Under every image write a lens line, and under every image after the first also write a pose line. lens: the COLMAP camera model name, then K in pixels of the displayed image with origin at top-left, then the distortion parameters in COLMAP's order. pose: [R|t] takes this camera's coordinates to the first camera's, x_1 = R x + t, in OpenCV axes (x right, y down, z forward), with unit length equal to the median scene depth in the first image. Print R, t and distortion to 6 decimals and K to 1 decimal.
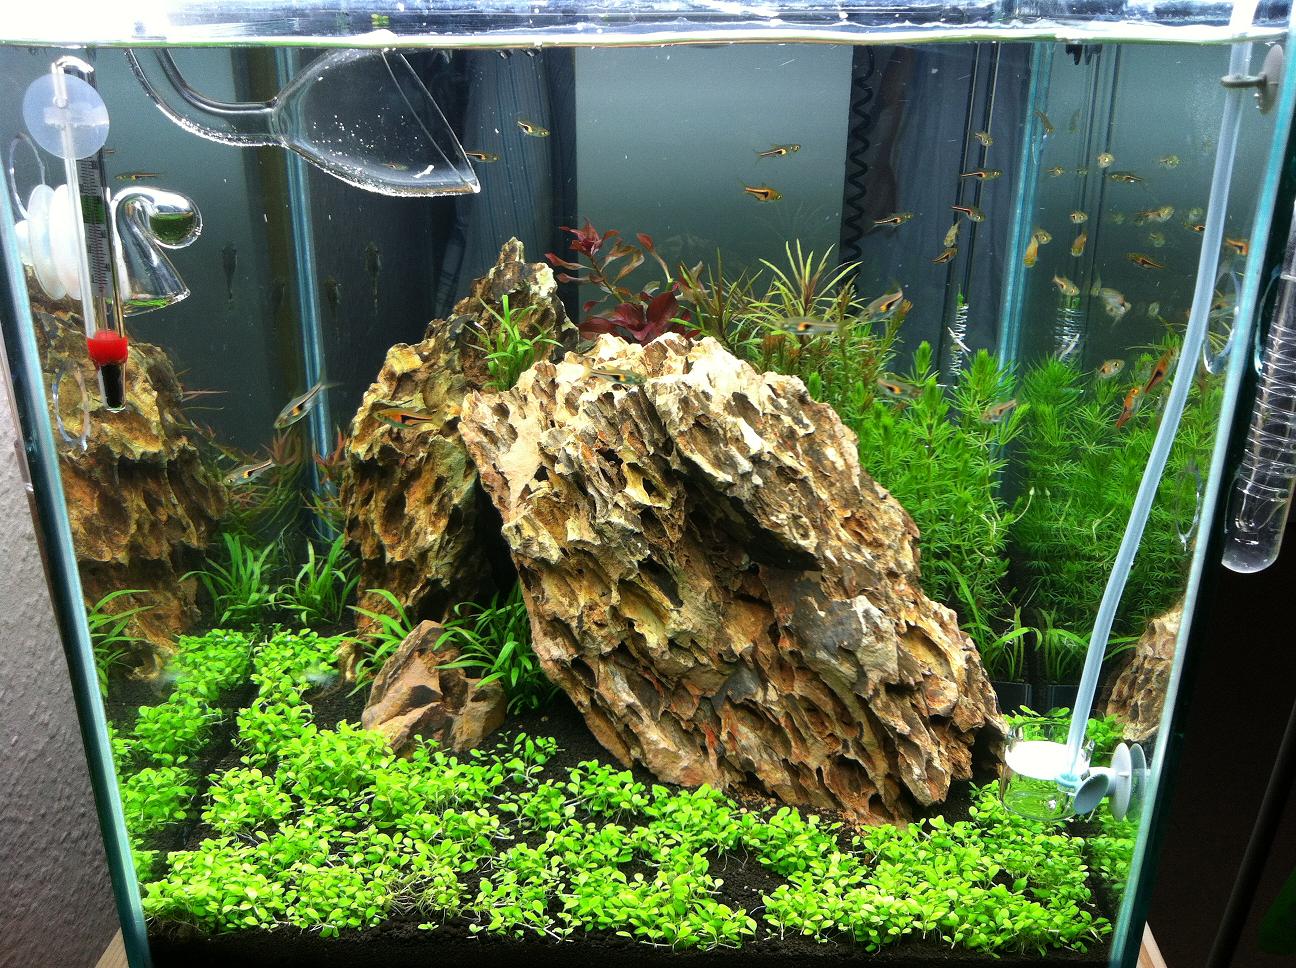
lens RADIAL K [[1341.1, 0, 644.1], [0, 1341.1, 512.3], [0, 0, 1]] dist [0.042677, -0.020268]
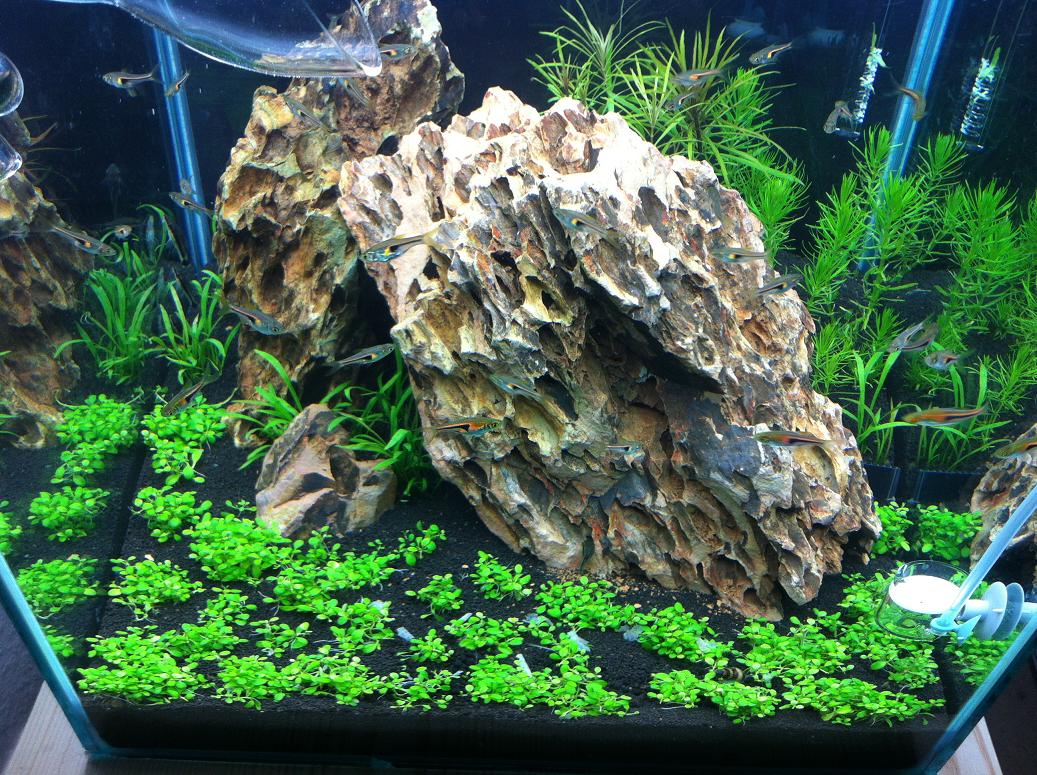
lens RADIAL K [[1078.5, 0, 527.2], [0, 1078.5, 465.1], [0, 0, 1]] dist [0.110703, -0.289442]
pose [[0.998393, 0.006139, 0.056344, -0.052214], [-0.027039, 0.925285, 0.378307, -0.194997], [-0.049812, -0.379222, 0.923964, 0.247694]]
